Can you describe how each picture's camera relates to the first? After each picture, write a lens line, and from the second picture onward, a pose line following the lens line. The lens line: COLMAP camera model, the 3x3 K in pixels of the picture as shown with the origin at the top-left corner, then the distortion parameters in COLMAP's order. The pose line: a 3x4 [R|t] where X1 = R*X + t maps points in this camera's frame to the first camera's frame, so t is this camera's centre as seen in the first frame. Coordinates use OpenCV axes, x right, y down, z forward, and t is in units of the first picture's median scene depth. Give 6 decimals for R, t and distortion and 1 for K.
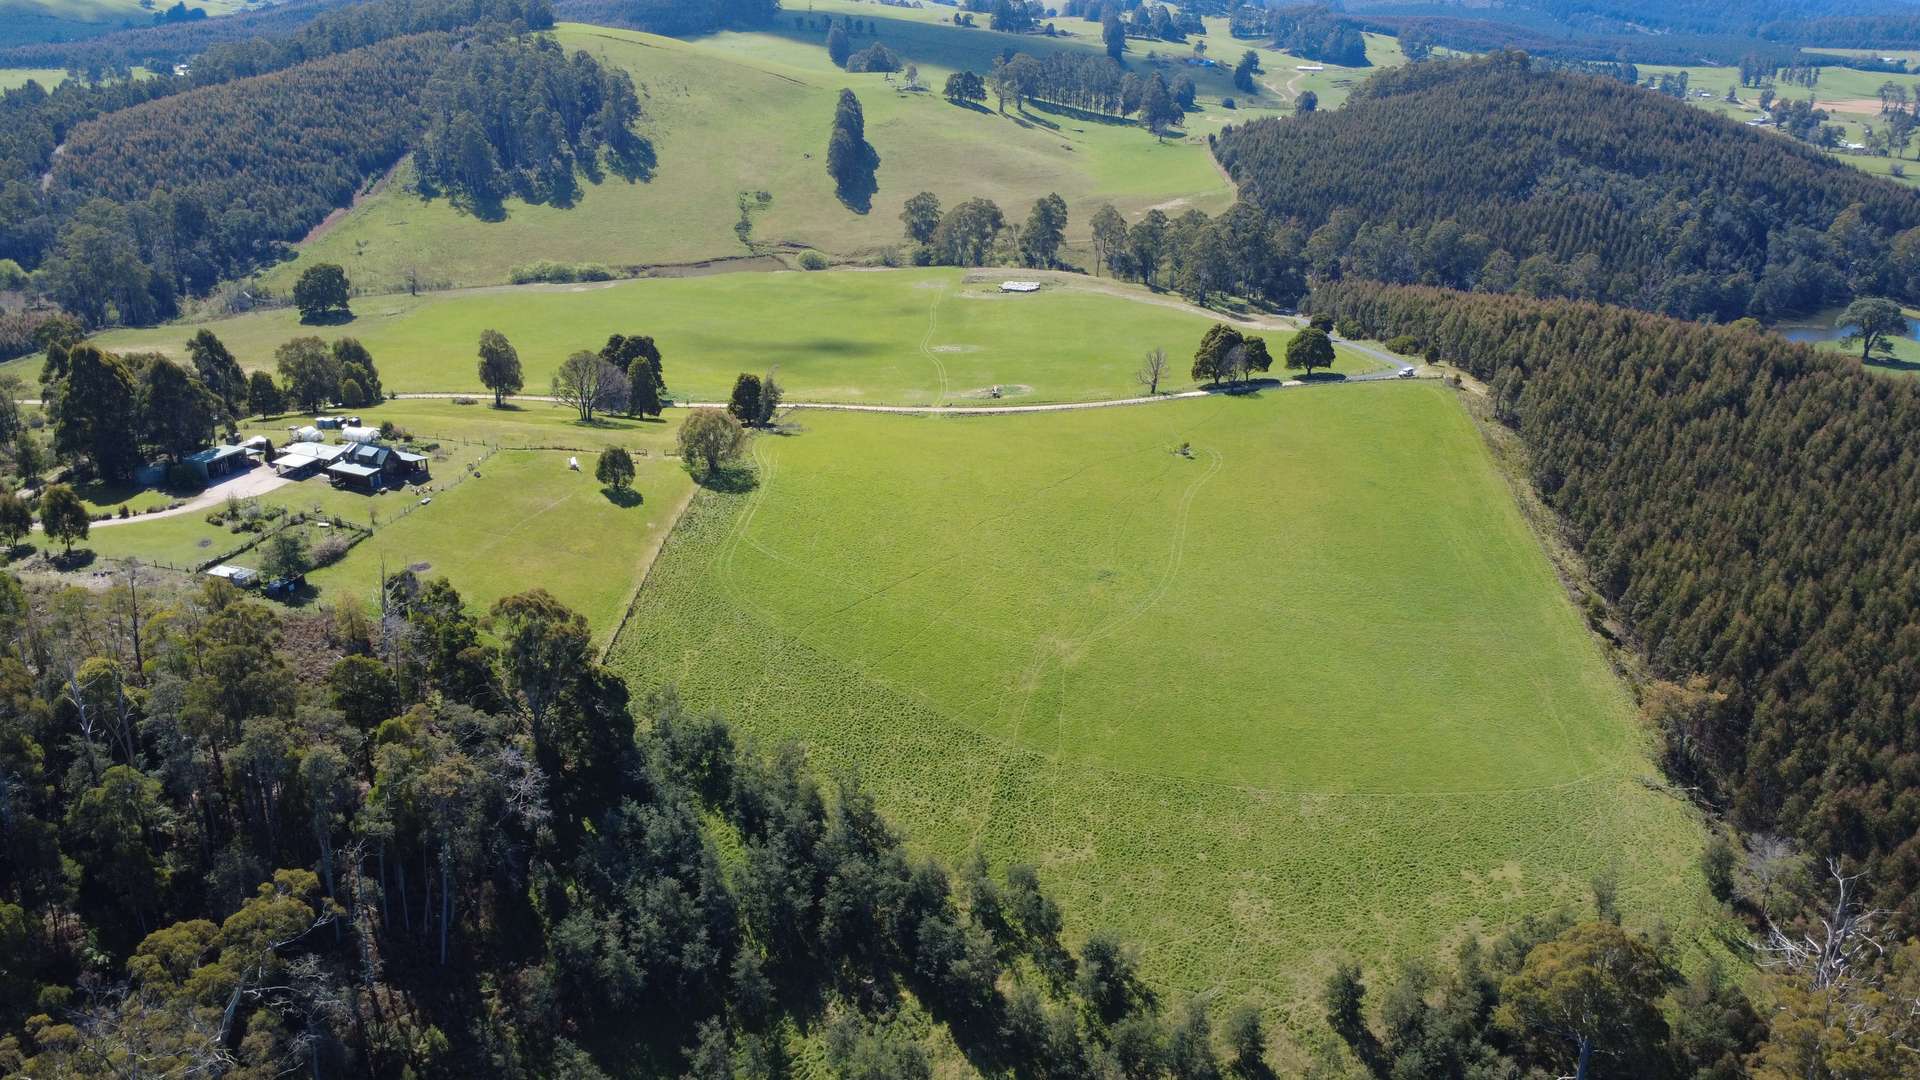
lens RADIAL K [[1443.2, 0, 971.3], [0, 1443.2, 536.3], [0, 0, 1]] dist [0.005824, -0.005670]
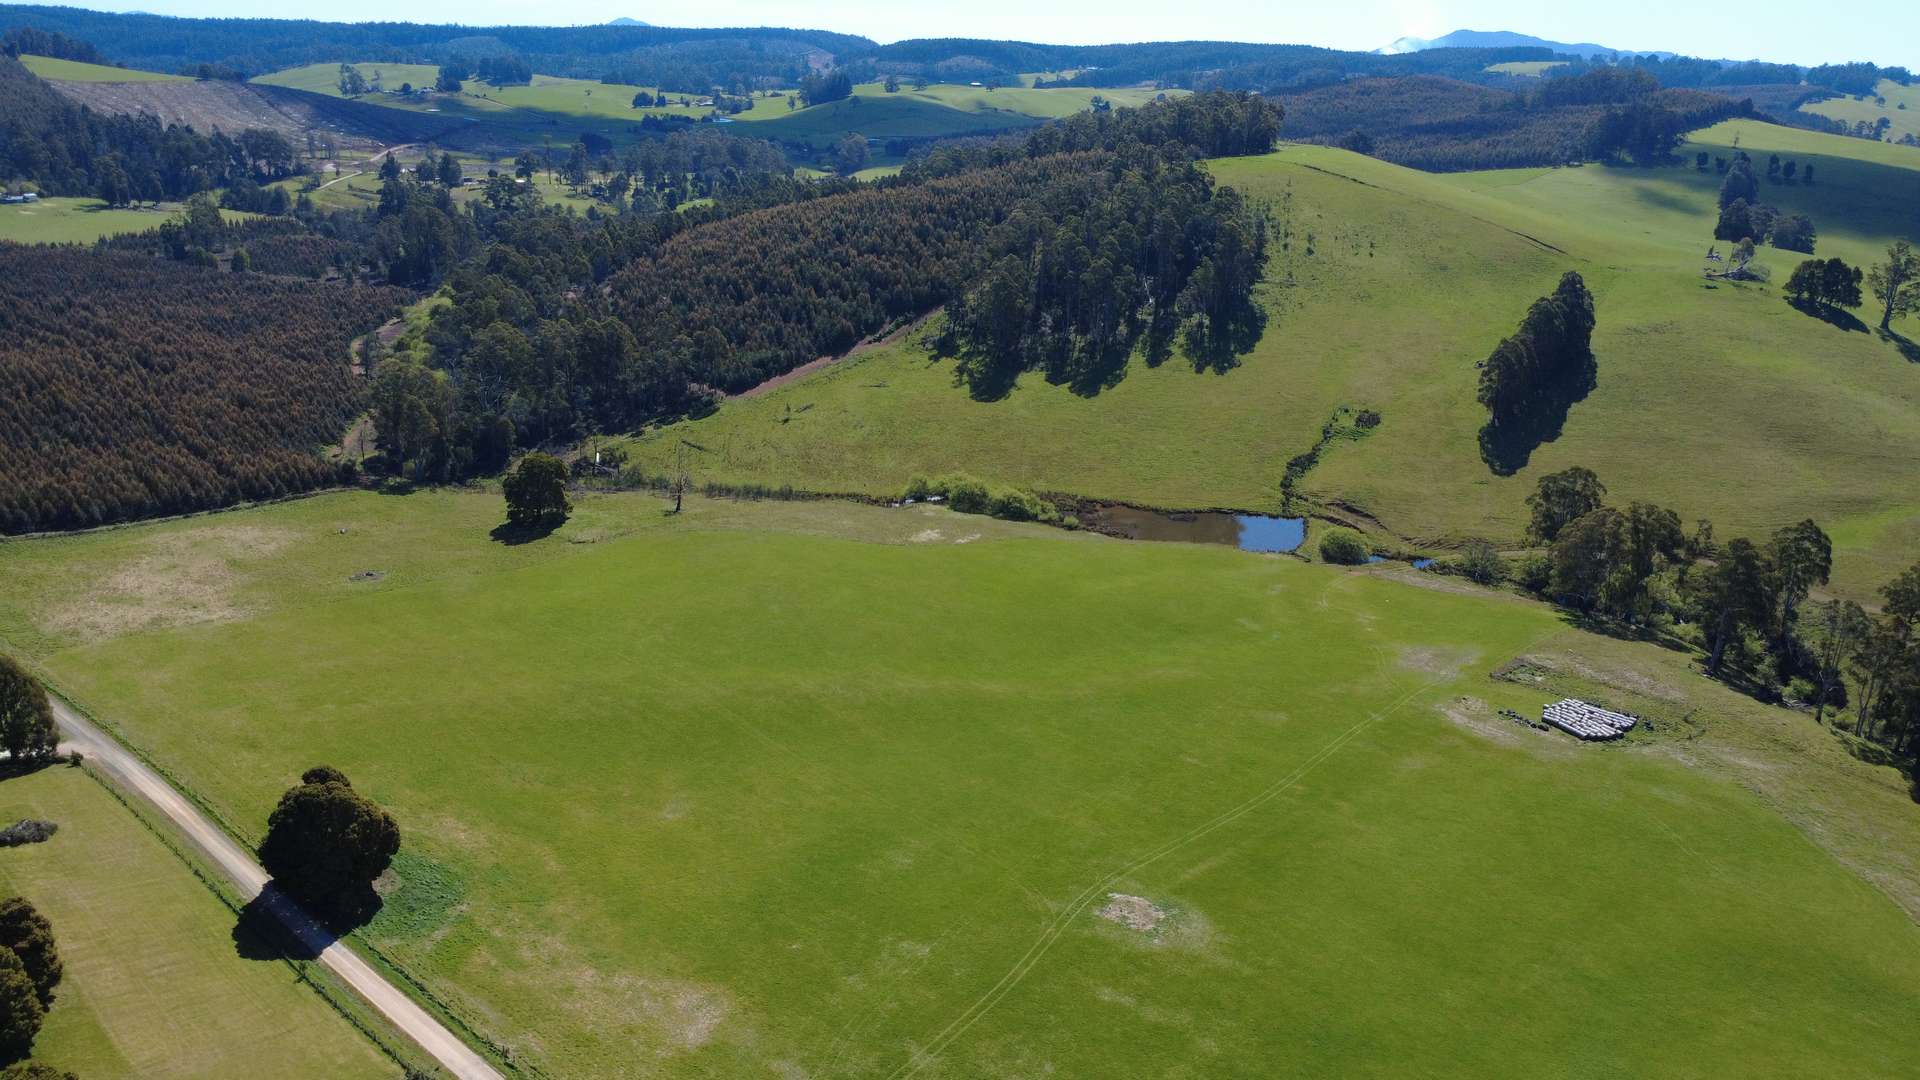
lens RADIAL K [[1443.2, 0, 963.7], [0, 1443.2, 540.0], [0, 0, 1]] dist [0.005824, -0.005670]
pose [[0.785062, 0.215312, -0.580791, 0.105575], [-0.252302, 0.967488, 0.017630, -0.139403], [0.565704, 0.132694, 0.813862, 0.339875]]
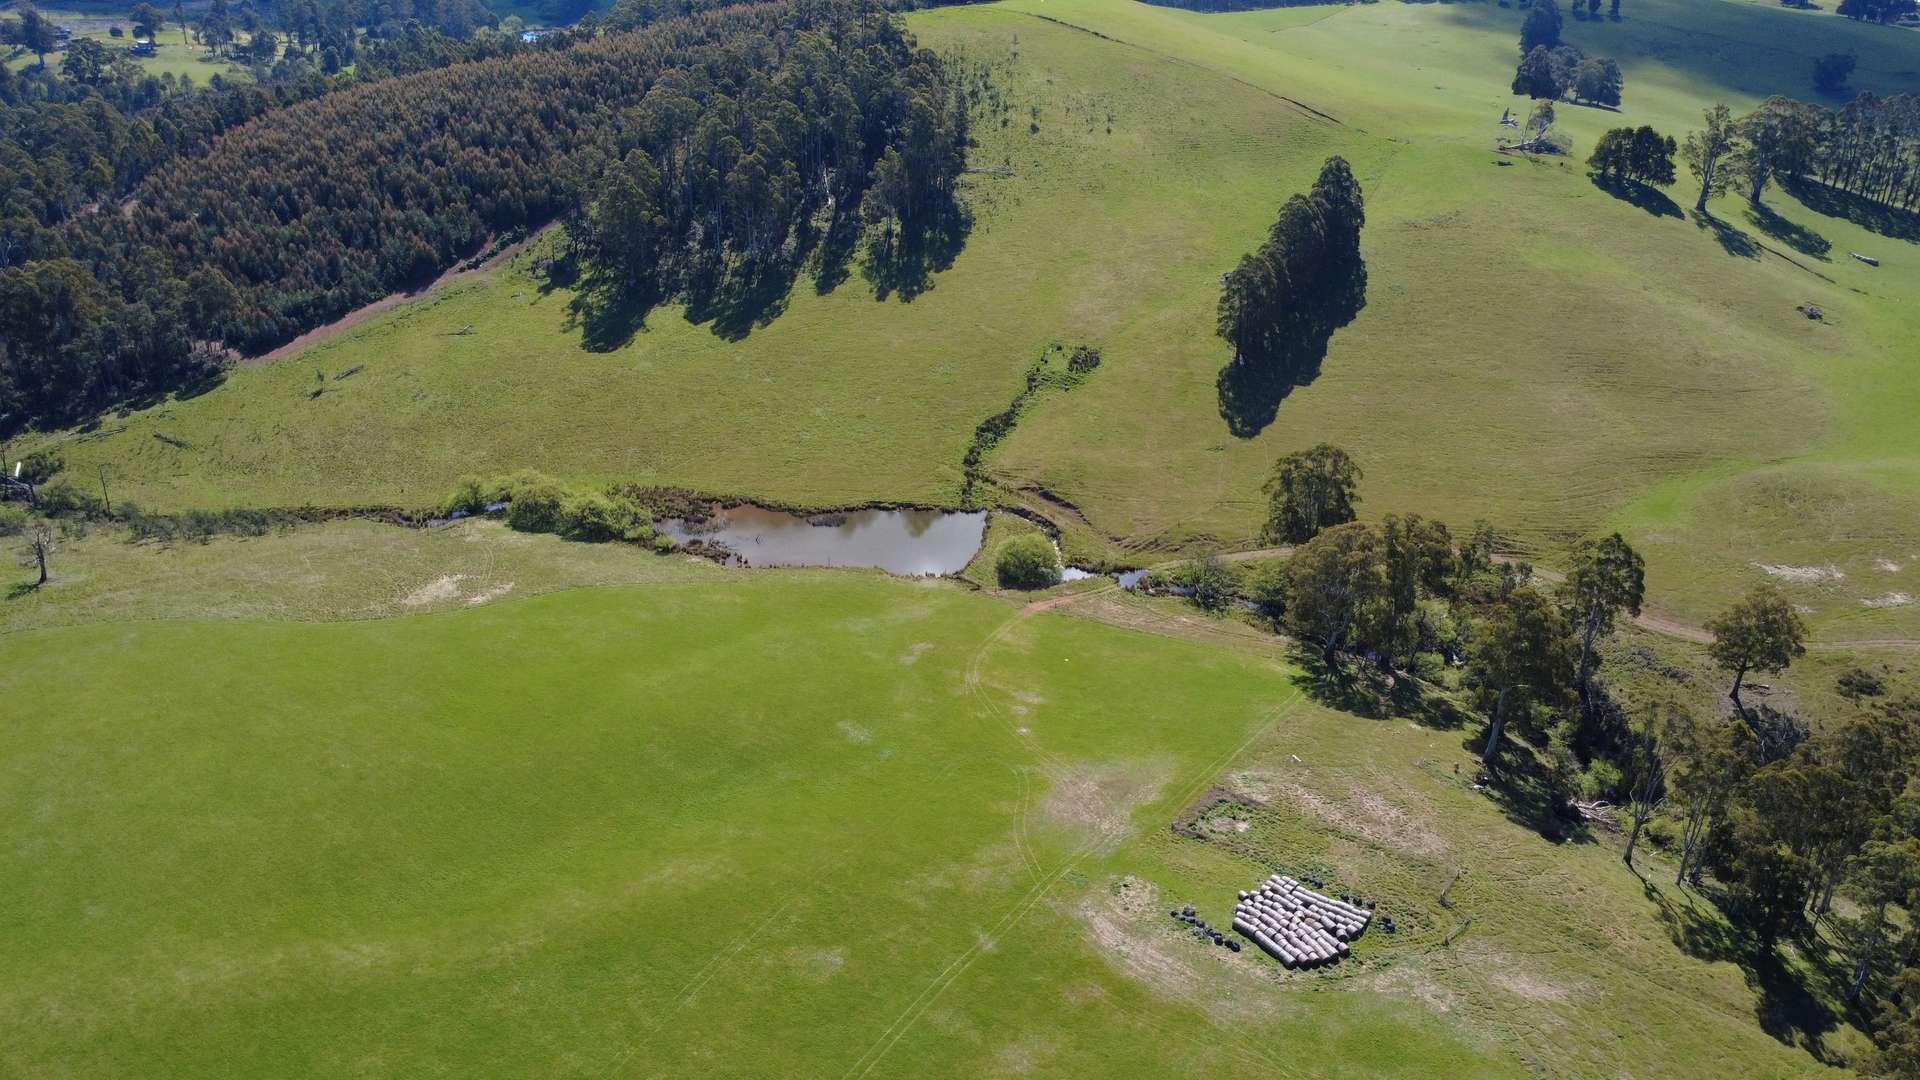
lens RADIAL K [[1443.2, 0, 964.1], [0, 1443.2, 536.9], [0, 0, 1]] dist [0.005824, -0.005670]
pose [[0.852528, 0.229036, -0.469828, 0.077435], [-0.209598, 0.973247, 0.094119, -0.203896], [0.478815, 0.018236, 0.877726, 0.495599]]
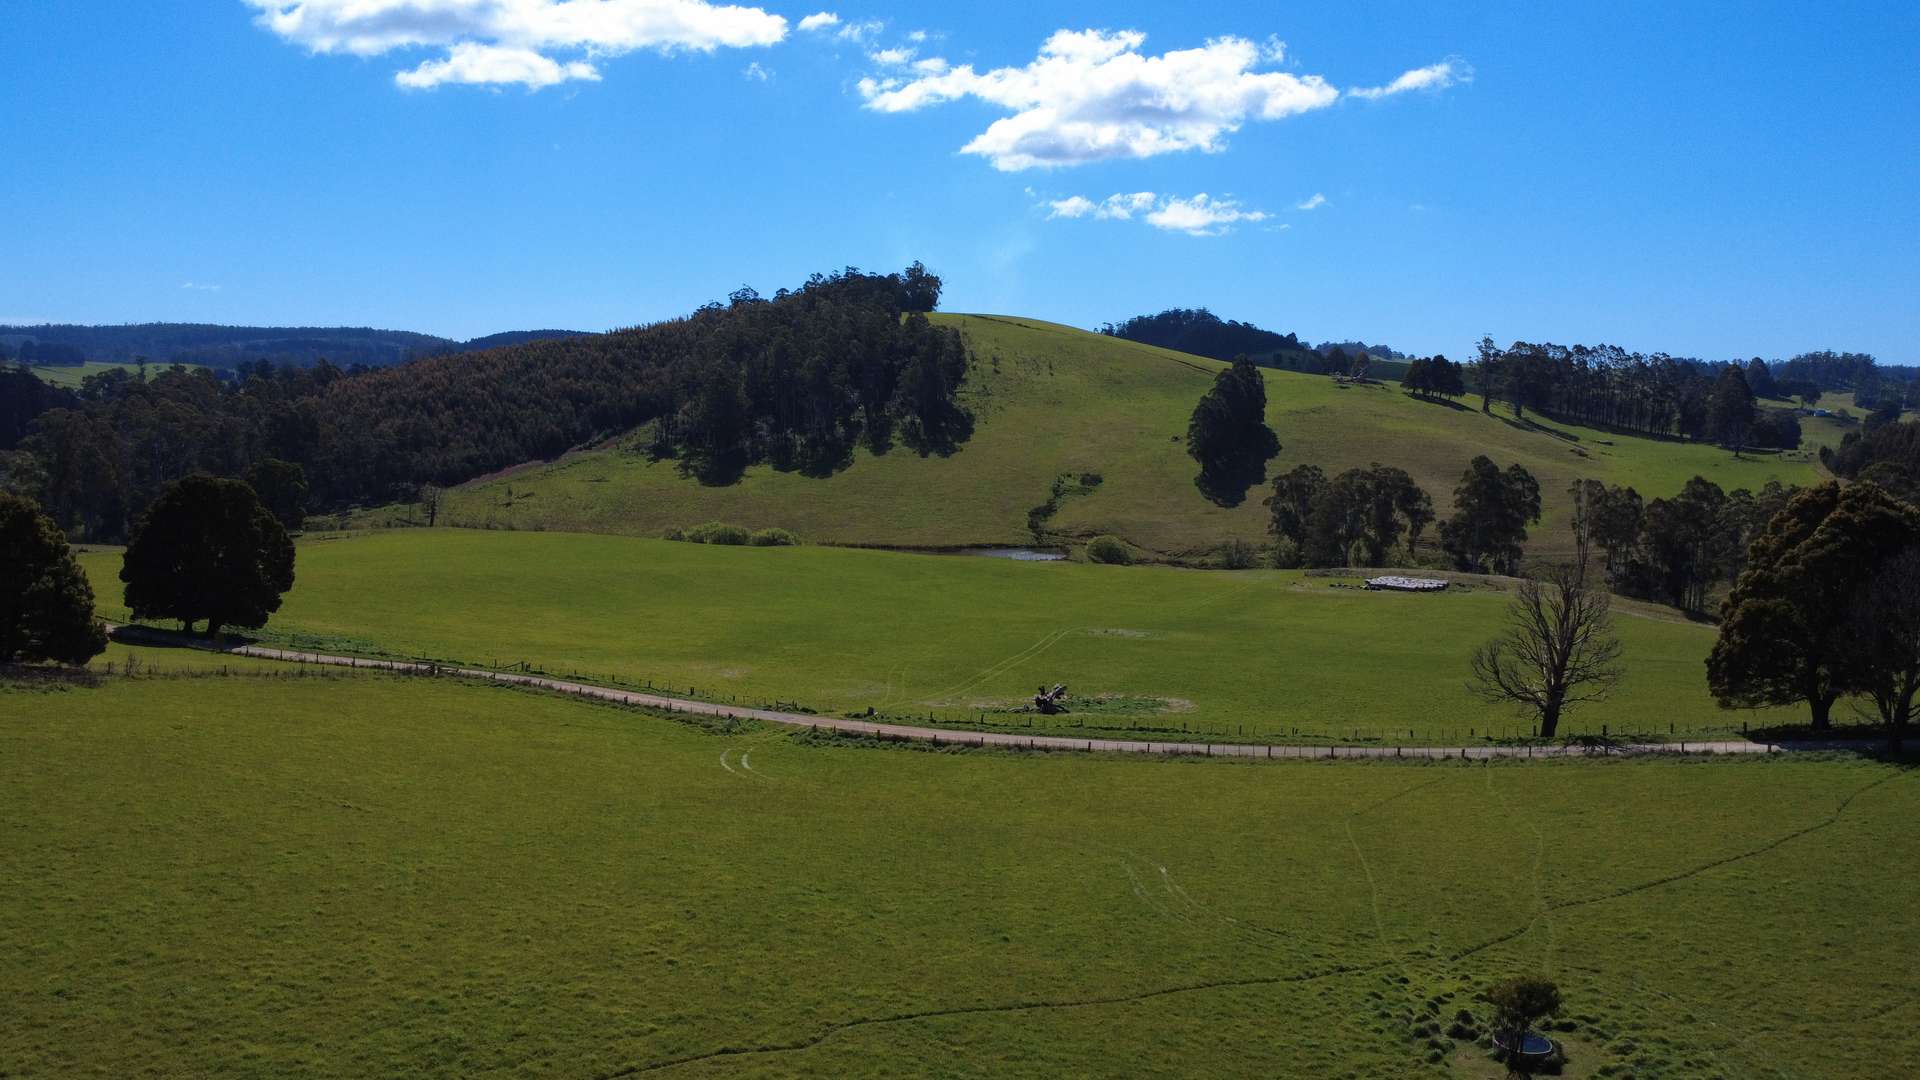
lens RADIAL K [[1443.2, 0, 970.6], [0, 1443.2, 546.2], [0, 0, 1]] dist [0.005824, -0.005670]
pose [[0.928376, 0.049074, -0.368387, 0.059245], [-0.146067, 0.959655, -0.240266, -0.025558], [0.341734, 0.276866, 0.898089, 0.341974]]
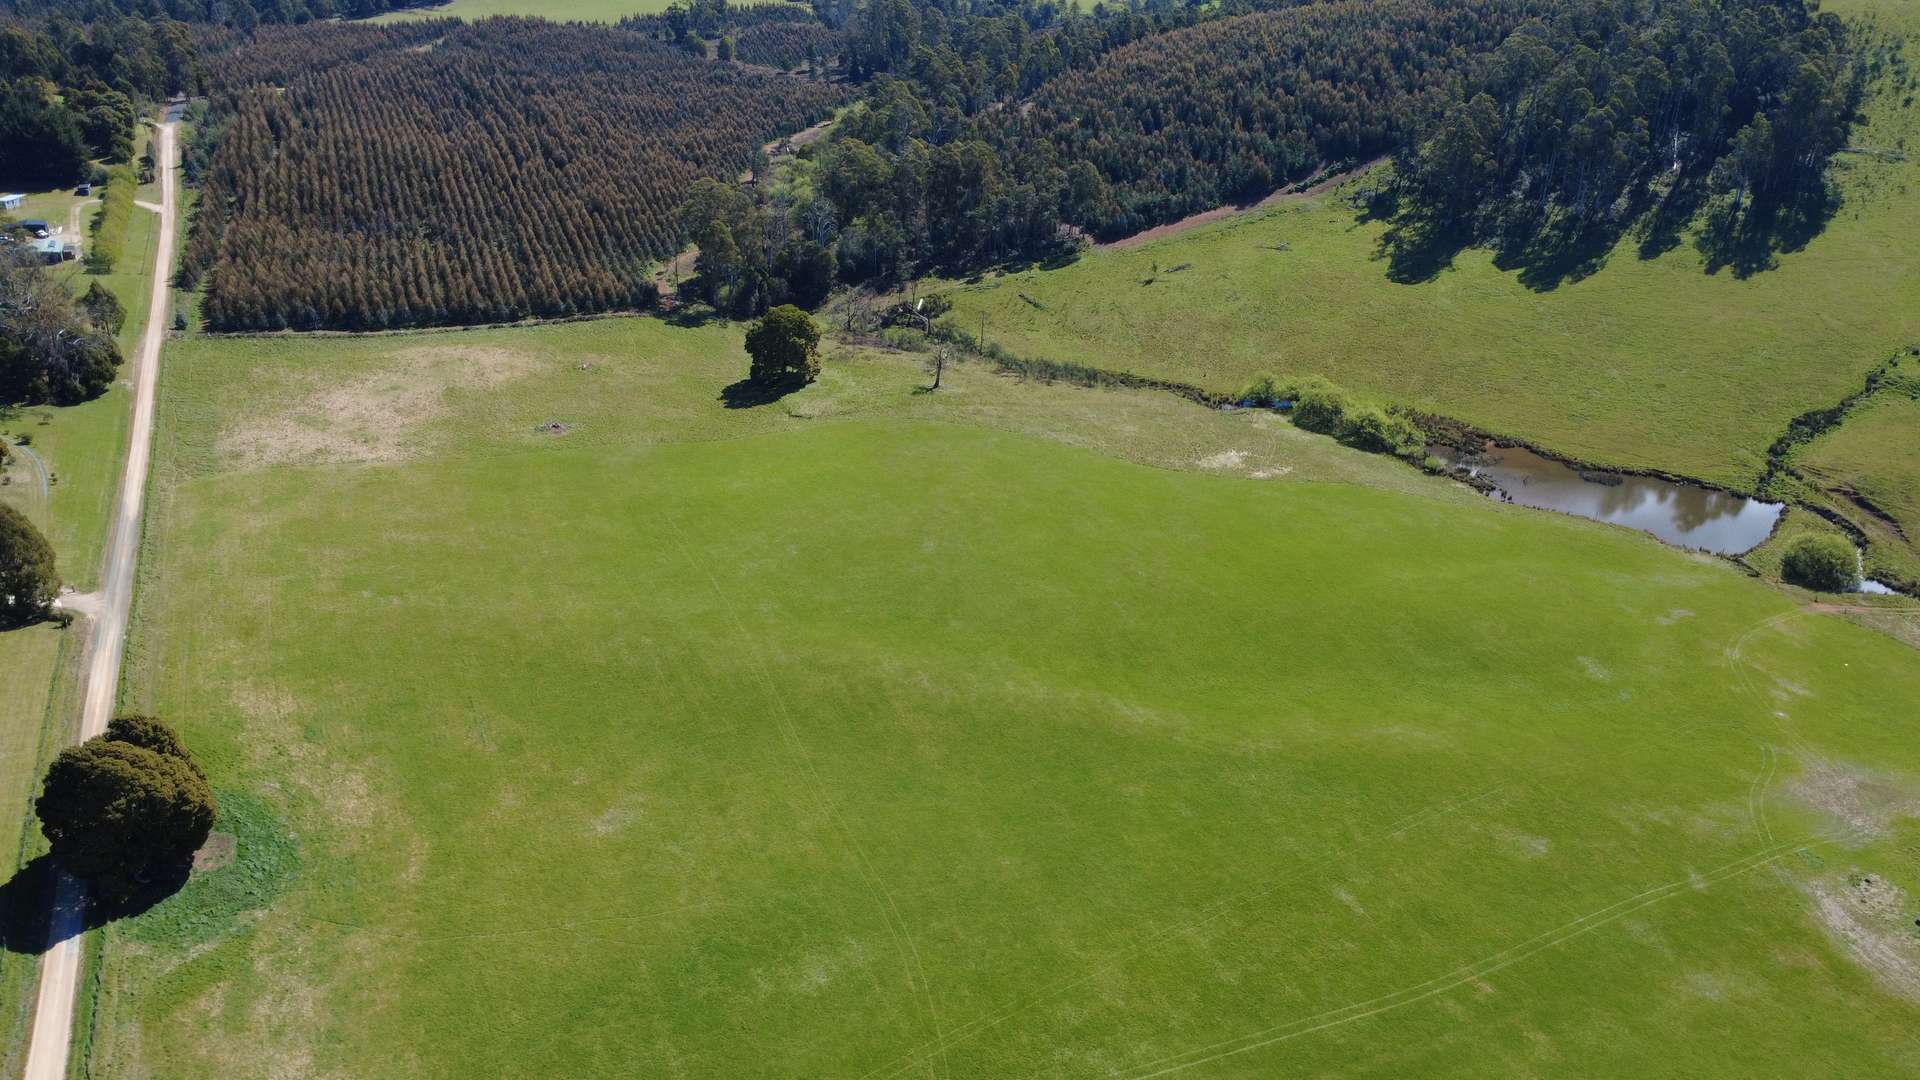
lens RADIAL K [[1443.2, 0, 965.4], [0, 1443.2, 536.8], [0, 0, 1]] dist [0.005824, -0.005670]
pose [[0.470534, 0.401340, -0.785827, 0.093167], [-0.343756, 0.903590, 0.255652, -0.188503], [0.812668, 0.149839, 0.563133, 0.463345]]
